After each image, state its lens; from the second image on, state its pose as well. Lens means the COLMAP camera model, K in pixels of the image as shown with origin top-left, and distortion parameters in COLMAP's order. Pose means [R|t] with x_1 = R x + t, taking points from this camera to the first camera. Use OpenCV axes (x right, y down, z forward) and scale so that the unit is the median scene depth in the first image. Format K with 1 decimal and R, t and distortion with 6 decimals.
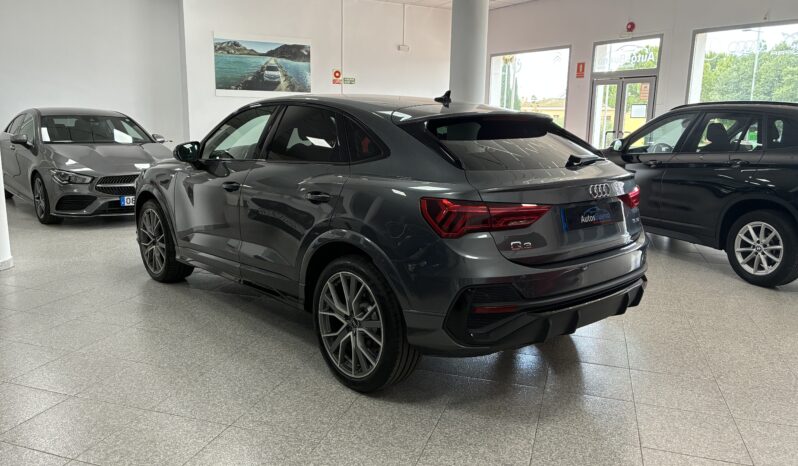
lens RADIAL K [[618.0, 0, 400.5], [0, 618.0, 233.3], [0, 0, 1]] dist [0.015150, 0.005744]
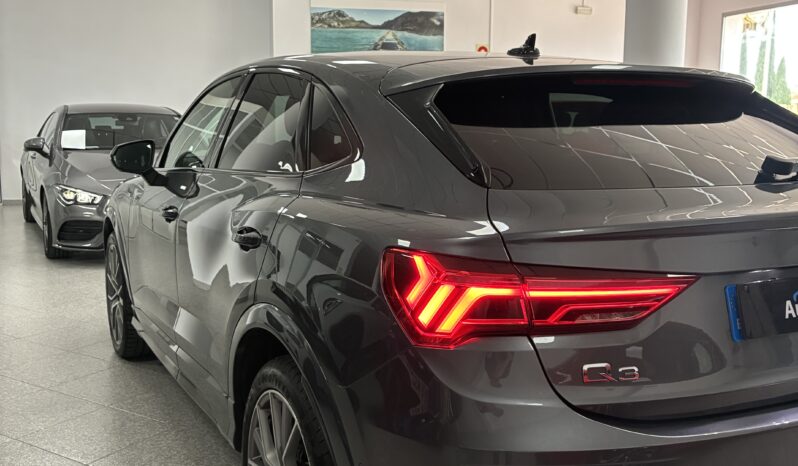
lens RADIAL K [[822.3, 0, 396.0], [0, 822.3, 229.4], [0, 0, 1]] dist [0.004456, 0.000000]
pose [[0.965904, 0.022314, -0.257938, 0.106480], [-0.036132, 0.998147, -0.048955, -0.023428], [0.256368, 0.056606, 0.964920, 0.235109]]
